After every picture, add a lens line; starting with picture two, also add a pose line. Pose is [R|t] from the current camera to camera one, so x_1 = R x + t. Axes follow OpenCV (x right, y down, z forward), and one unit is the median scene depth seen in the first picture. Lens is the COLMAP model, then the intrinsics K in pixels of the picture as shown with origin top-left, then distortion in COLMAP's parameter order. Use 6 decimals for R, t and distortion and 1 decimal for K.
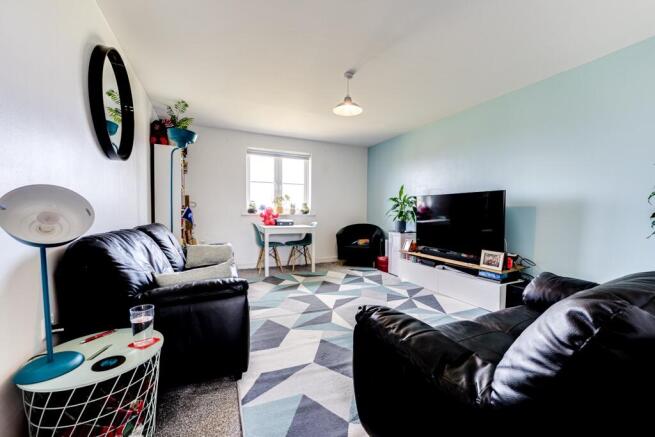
lens RADIAL K [[268.4, 0, 335.2], [0, 268.4, 222.8], [0, 0, 1]] dist [-0.015177, 0.000413]
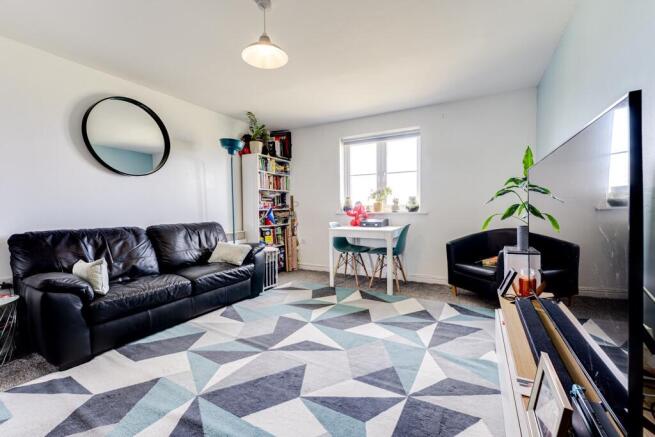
lens RADIAL K [[274.4, 0, 327.5], [0, 274.4, 218.5], [0, 0, 1]] dist [-0.032905, 0.009690]
pose [[0.587827, 0.012203, -0.808895, 0.459355], [-0.015038, 0.999878, 0.004156, -0.018352], [0.808847, 0.009721, 0.587939, 0.498682]]
